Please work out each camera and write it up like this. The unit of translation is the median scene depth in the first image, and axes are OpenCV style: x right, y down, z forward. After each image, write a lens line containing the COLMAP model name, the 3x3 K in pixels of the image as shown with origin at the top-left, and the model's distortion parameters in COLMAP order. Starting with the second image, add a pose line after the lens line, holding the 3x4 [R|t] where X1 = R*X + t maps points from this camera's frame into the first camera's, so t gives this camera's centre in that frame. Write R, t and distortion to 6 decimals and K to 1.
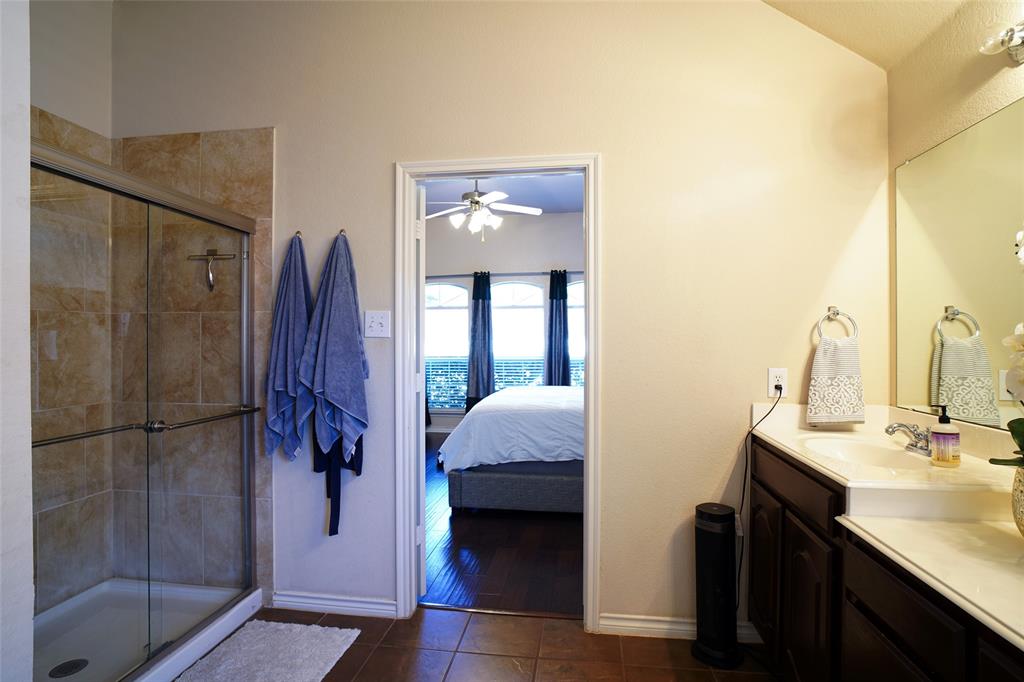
lens RADIAL K [[538.1, 0, 509.3], [0, 538.1, 335.9], [0, 0, 1]] dist [-0.053497, 0.029971]
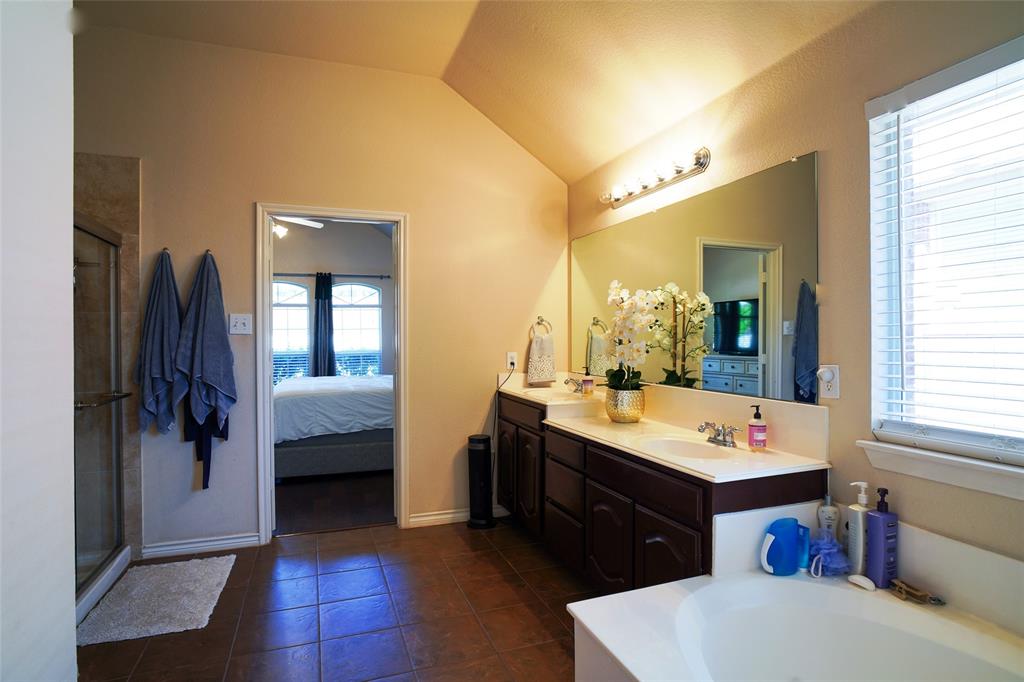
lens RADIAL K [[538.1, 0, 509.3], [0, 538.1, 335.9], [0, 0, 1]] dist [-0.053497, 0.029971]
pose [[0.881195, -0.002429, 0.472747, -0.291329], [-0.001118, 0.999973, 0.007222, -0.003565], [-0.472752, -0.006893, 0.881169, -0.471187]]
